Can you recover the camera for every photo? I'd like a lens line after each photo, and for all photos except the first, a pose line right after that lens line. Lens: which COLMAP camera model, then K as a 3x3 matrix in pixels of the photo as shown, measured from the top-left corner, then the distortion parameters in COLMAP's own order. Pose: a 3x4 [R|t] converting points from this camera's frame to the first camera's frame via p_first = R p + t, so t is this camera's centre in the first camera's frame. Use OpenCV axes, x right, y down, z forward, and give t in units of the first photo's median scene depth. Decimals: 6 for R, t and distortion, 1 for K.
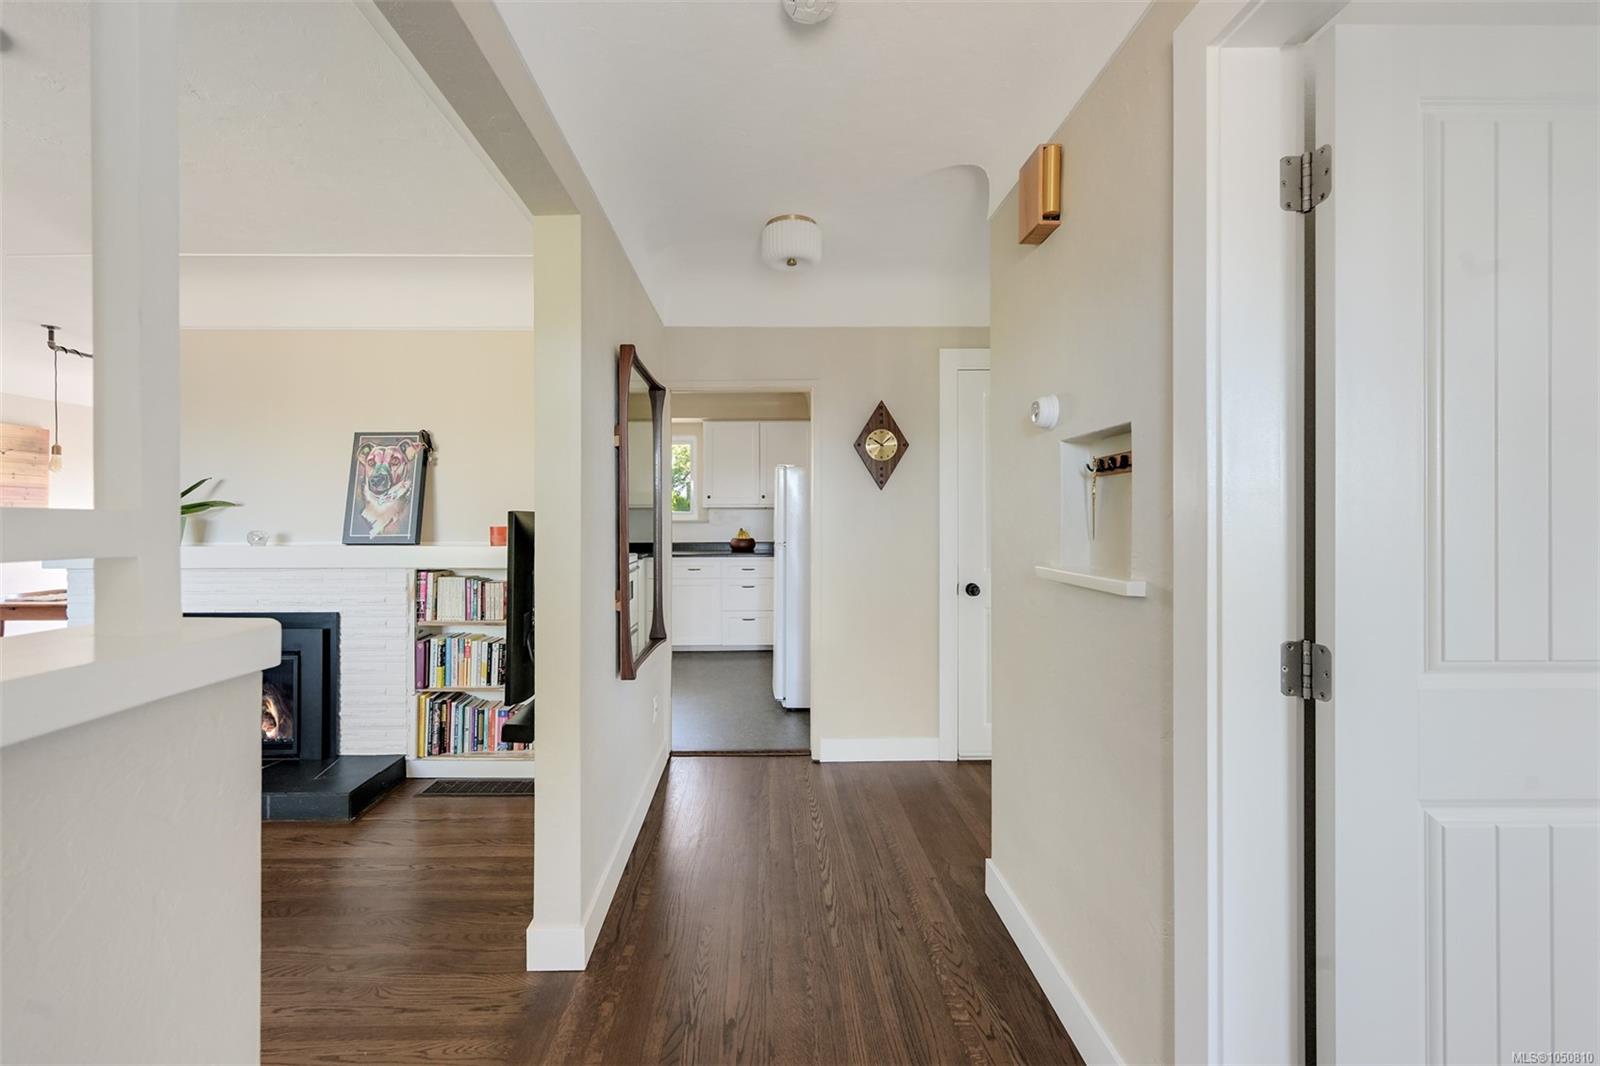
lens RADIAL K [[694.3, 0, 800.0], [0, 694.3, 533.0], [0, 0, 1]] dist [-0.001514, -0.000060]
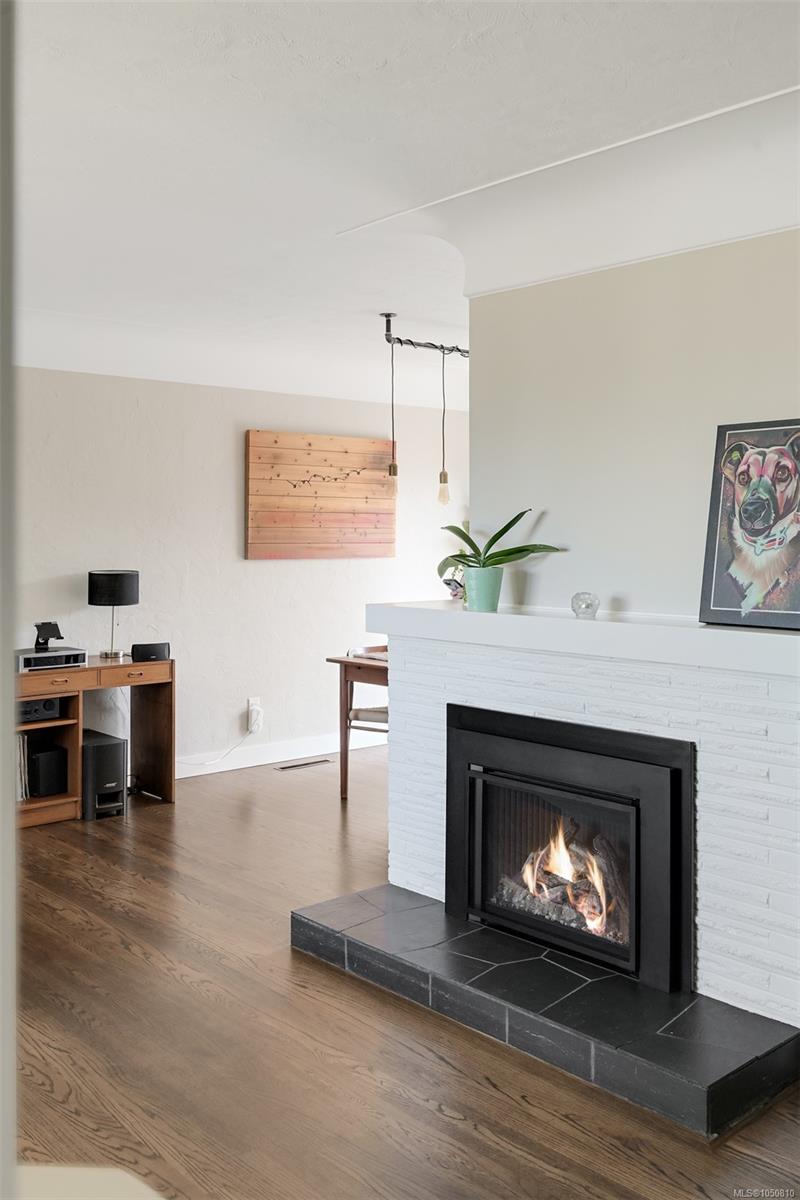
lens RADIAL K [[1149.3, 0, 400.5], [0, 1149.3, 516.8], [0, 0, 1]] dist [0.007096, -0.010003]
pose [[0.652108, -0.012139, -0.758029, -0.100381], [-0.001320, 0.999852, -0.017148, -0.054387], [0.758125, 0.012183, 0.651996, 0.193403]]
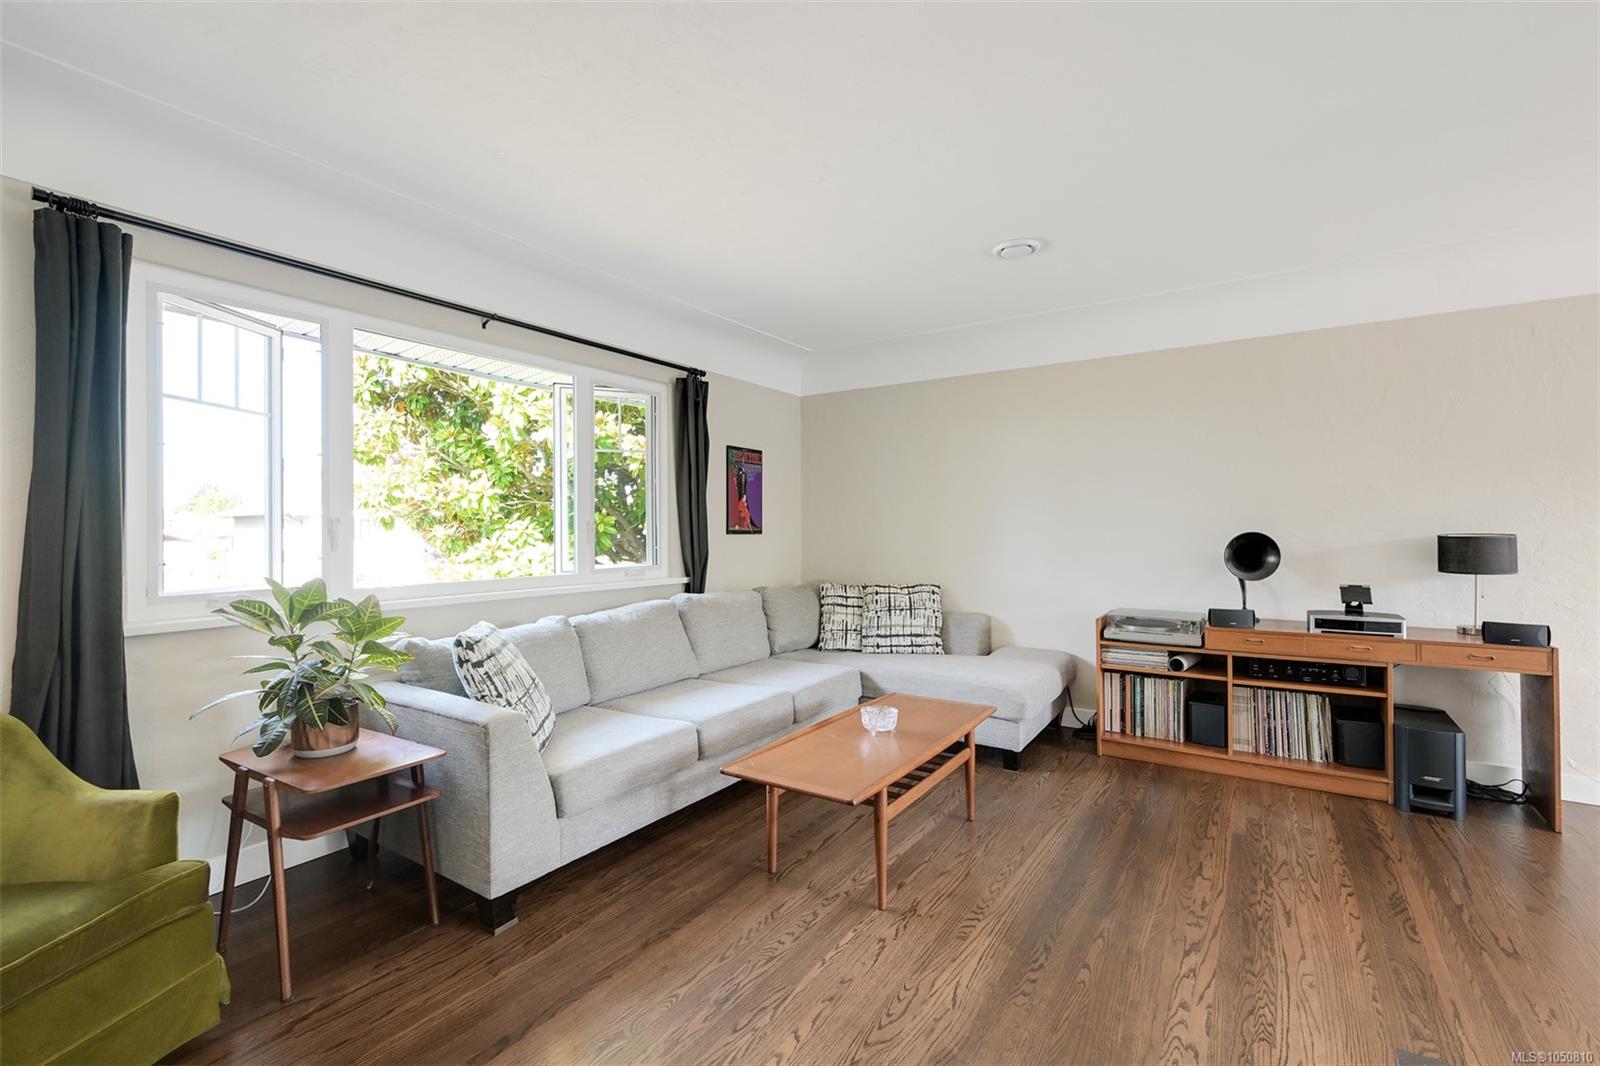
lens RADIAL K [[694.3, 0, 800.0], [0, 694.3, 533.0], [0, 0, 1]] dist [-0.001514, -0.000060]
pose [[-0.571697, 0.007088, -0.820434, -0.428224], [0.000112, 0.999963, 0.008561, -0.015345], [0.820465, 0.004802, -0.571676, 0.728874]]
